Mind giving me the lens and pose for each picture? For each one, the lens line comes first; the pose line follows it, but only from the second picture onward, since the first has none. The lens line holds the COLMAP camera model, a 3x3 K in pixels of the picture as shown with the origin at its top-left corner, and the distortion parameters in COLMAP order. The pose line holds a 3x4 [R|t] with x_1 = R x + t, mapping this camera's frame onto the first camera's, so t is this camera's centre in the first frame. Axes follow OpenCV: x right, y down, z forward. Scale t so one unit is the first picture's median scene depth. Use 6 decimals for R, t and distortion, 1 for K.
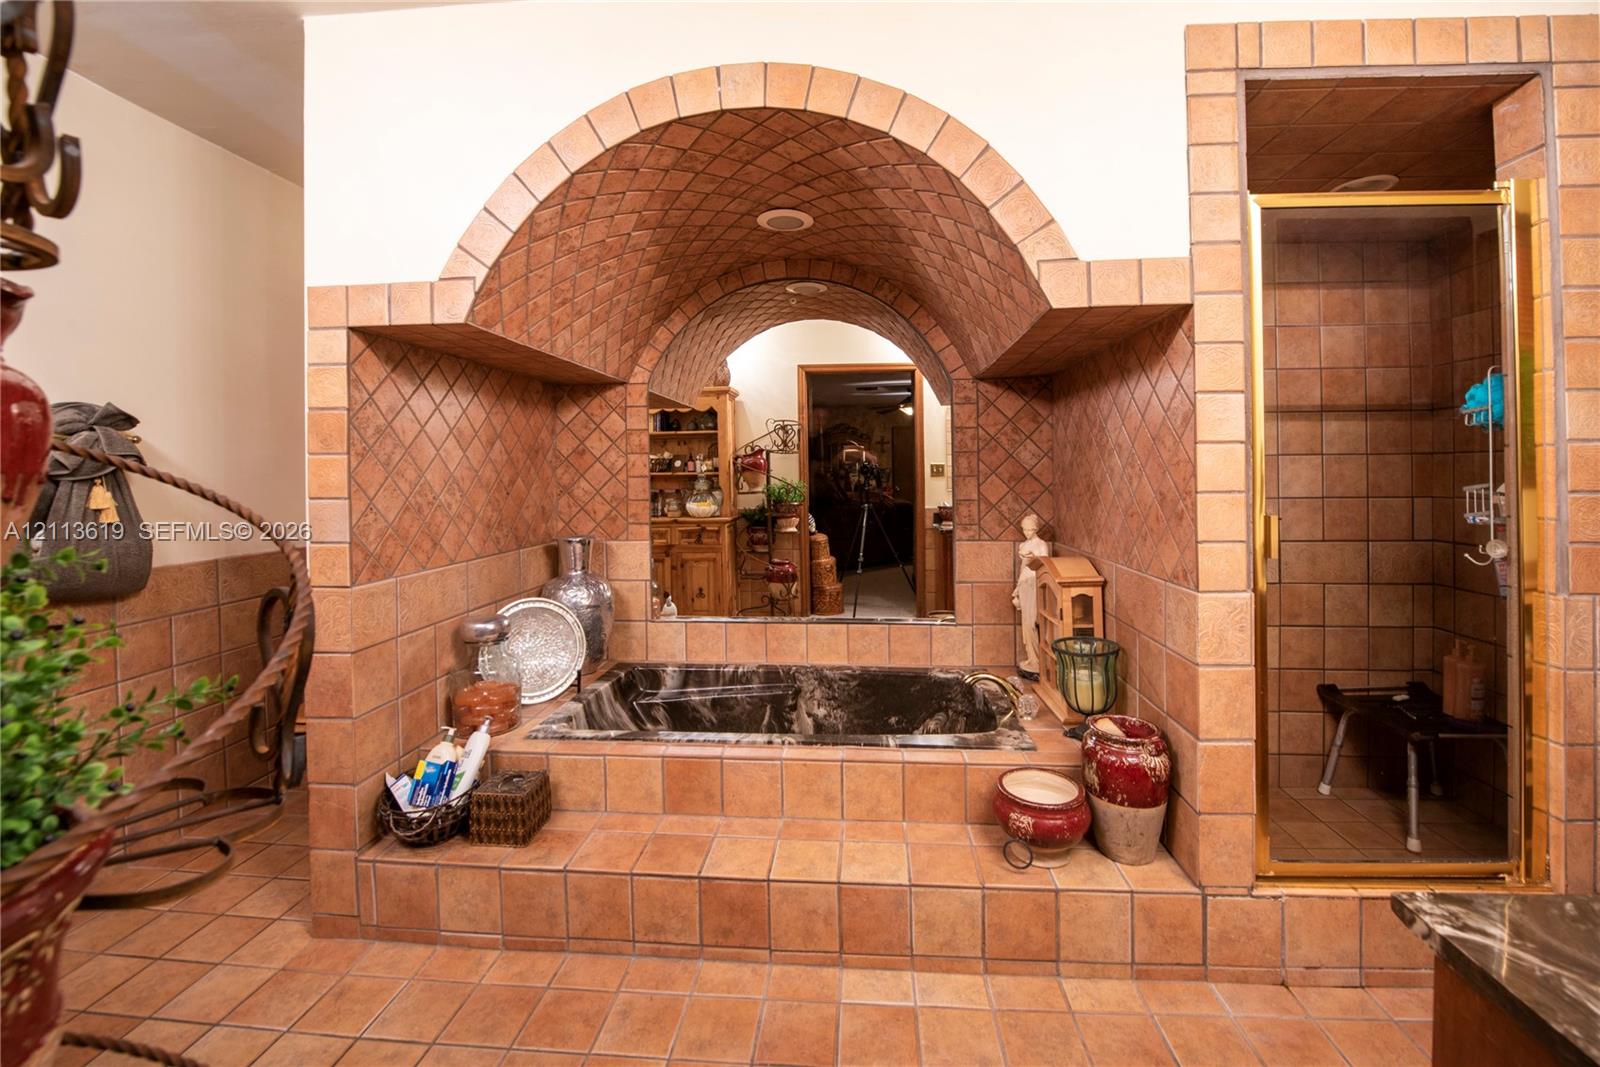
lens RADIAL K [[672.5, 0, 806.6], [0, 672.5, 471.0], [0, 0, 1]] dist [-0.000635, -0.000106]
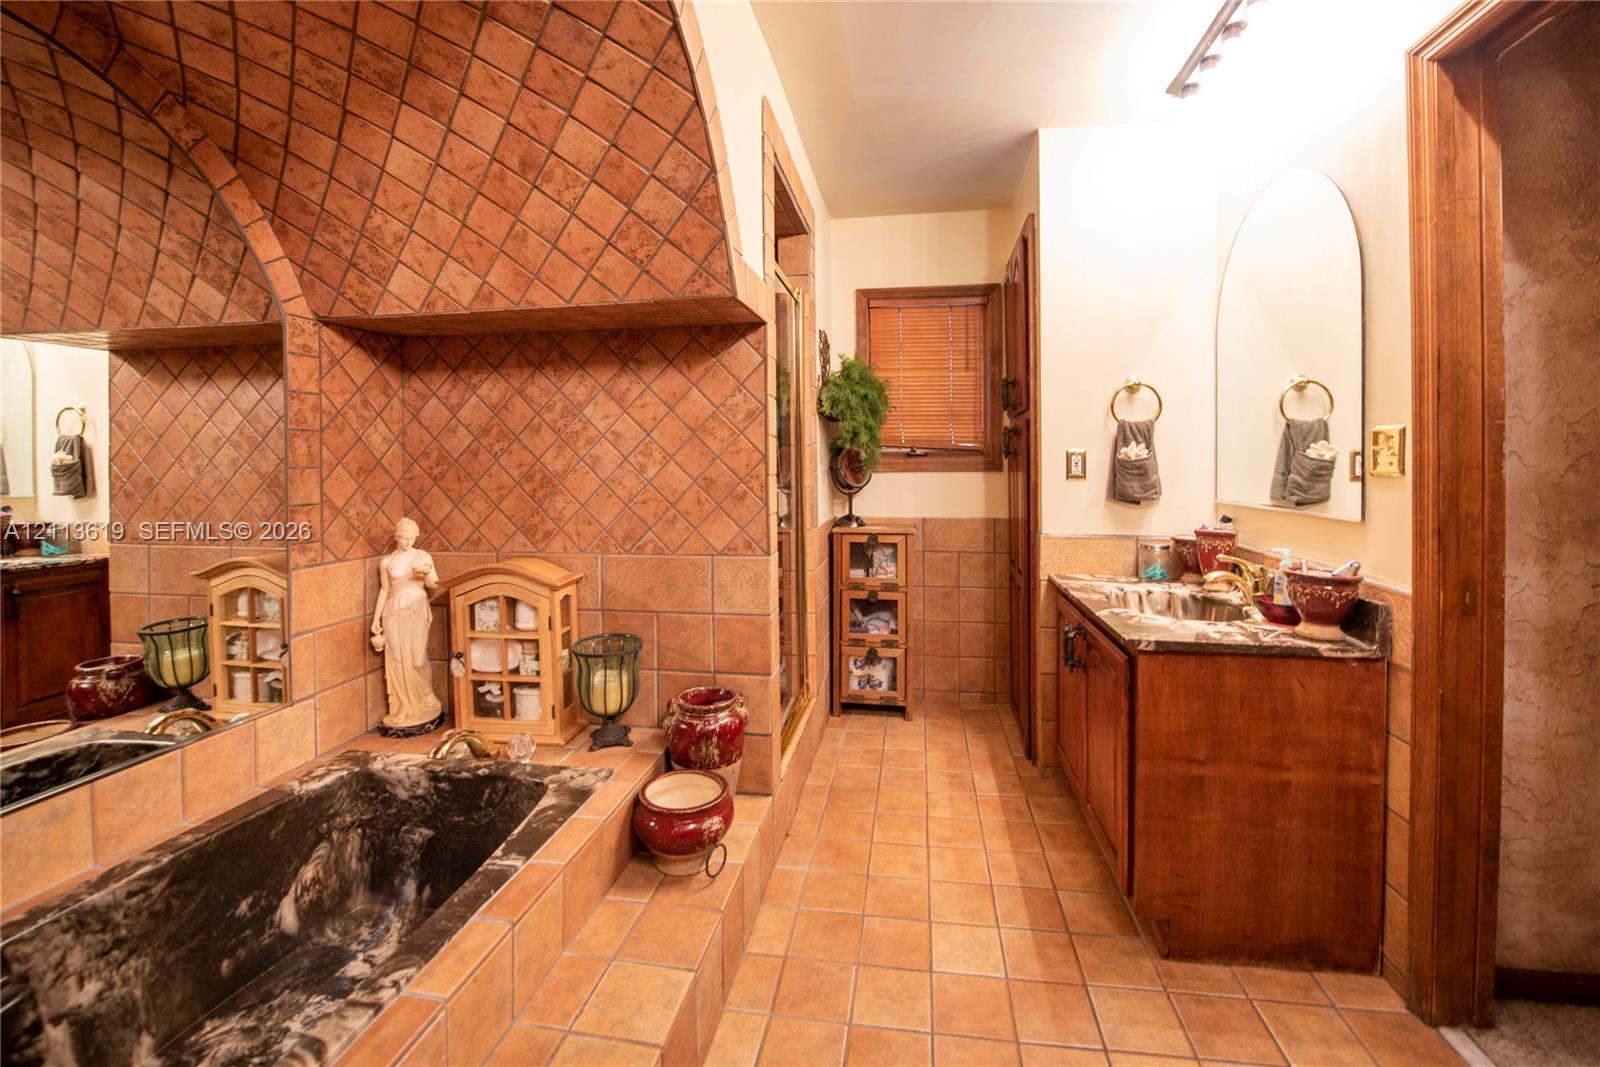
lens RADIAL K [[699.7, 0, 803.8], [0, 699.7, 458.6], [0, 0, 1]] dist [-0.001180, -0.000580]
pose [[0.085879, 0.009123, 0.996264, -0.393637], [0.003823, 0.999948, -0.009486, 0.007111], [-0.996298, 0.004623, 0.085839, 0.468062]]
